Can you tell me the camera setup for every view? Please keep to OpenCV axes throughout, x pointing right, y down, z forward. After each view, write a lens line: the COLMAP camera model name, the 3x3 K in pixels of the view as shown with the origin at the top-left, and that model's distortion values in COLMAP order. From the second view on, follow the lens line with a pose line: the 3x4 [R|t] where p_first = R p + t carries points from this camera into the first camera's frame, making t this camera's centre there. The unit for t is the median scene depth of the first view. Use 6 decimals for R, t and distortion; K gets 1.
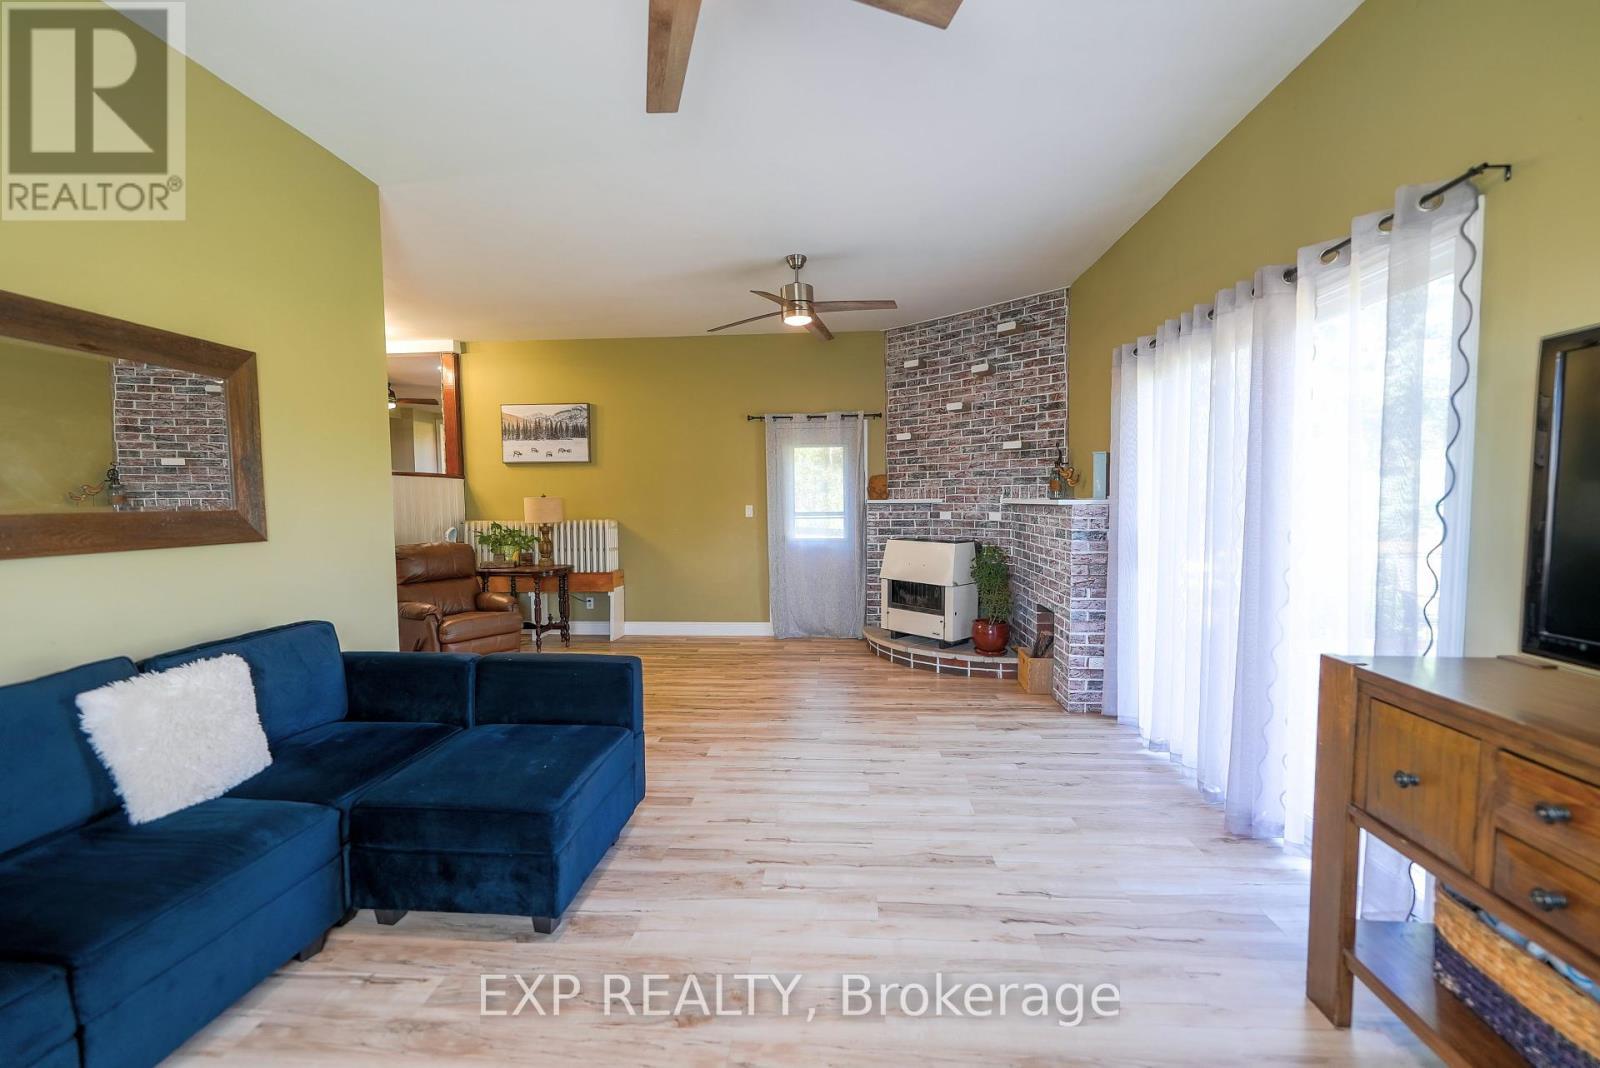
lens RADIAL K [[653.6, 0, 798.4], [0, 653.6, 536.6], [0, 0, 1]] dist [-0.001218, -0.000221]
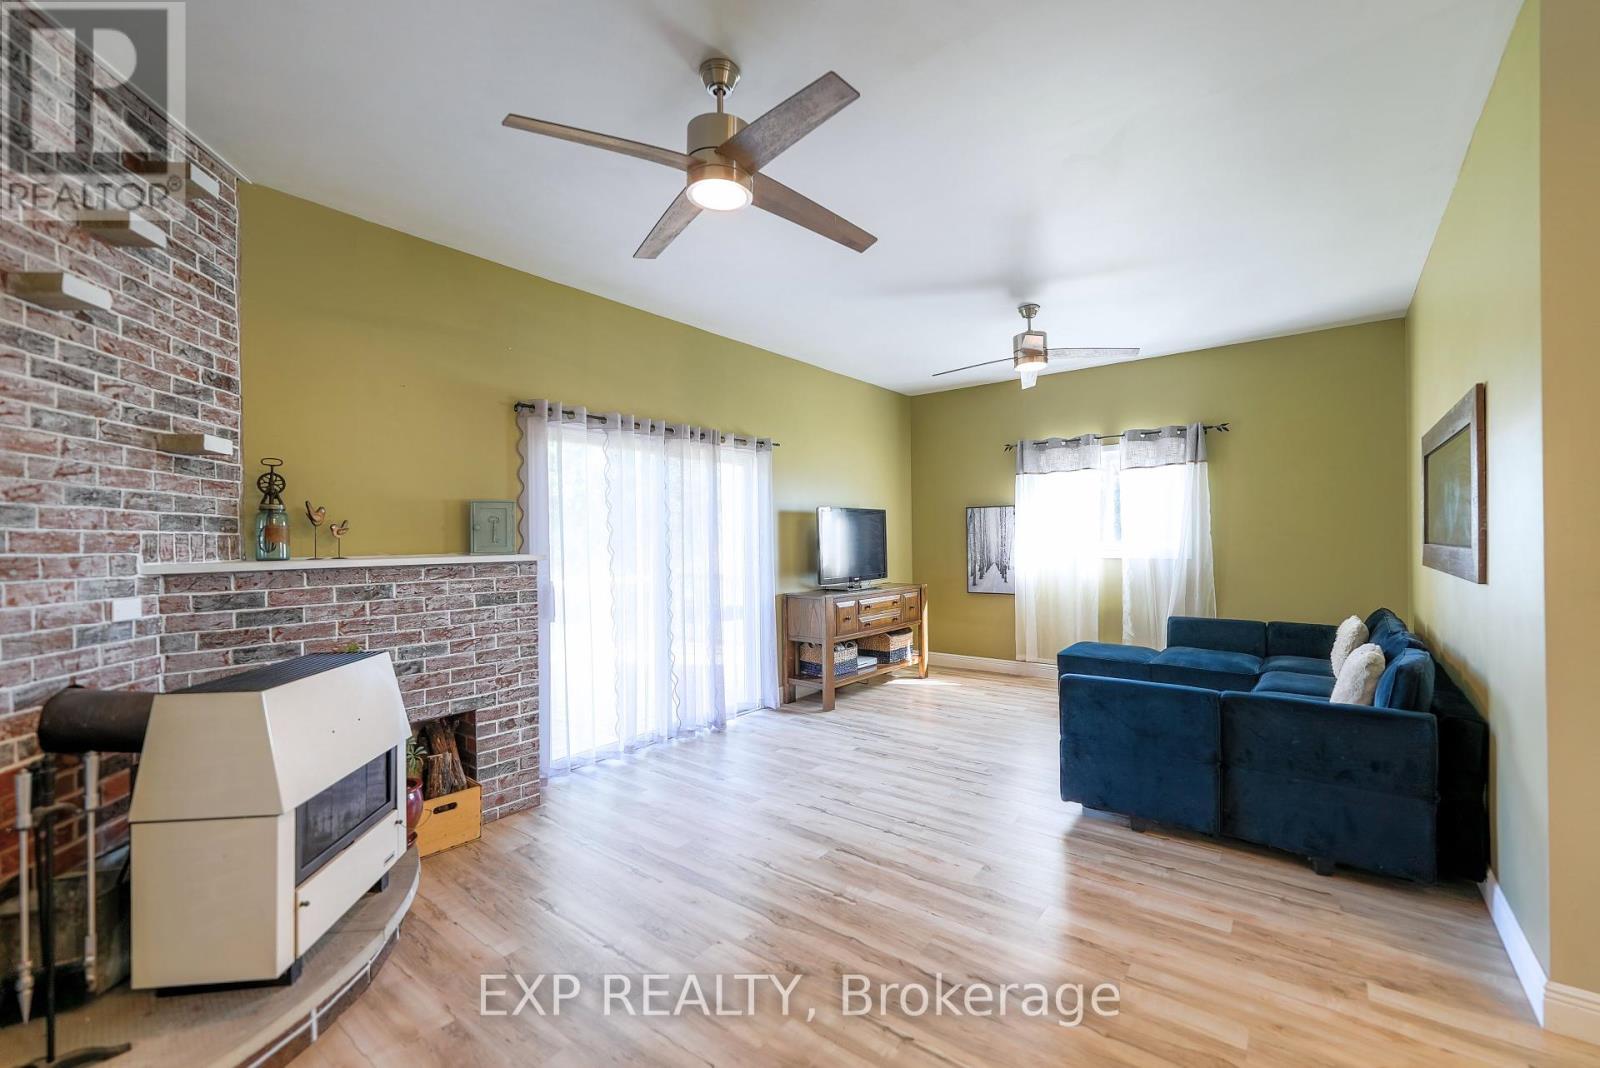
lens RADIAL K [[653.6, 0, 798.4], [0, 653.6, 536.6], [0, 0, 1]] dist [-0.001218, -0.000221]
pose [[-0.826996, 0.016950, 0.561952, -0.272768], [0.045438, 0.998291, 0.036757, -0.075105], [-0.560369, 0.055932, -0.826352, 1.168477]]
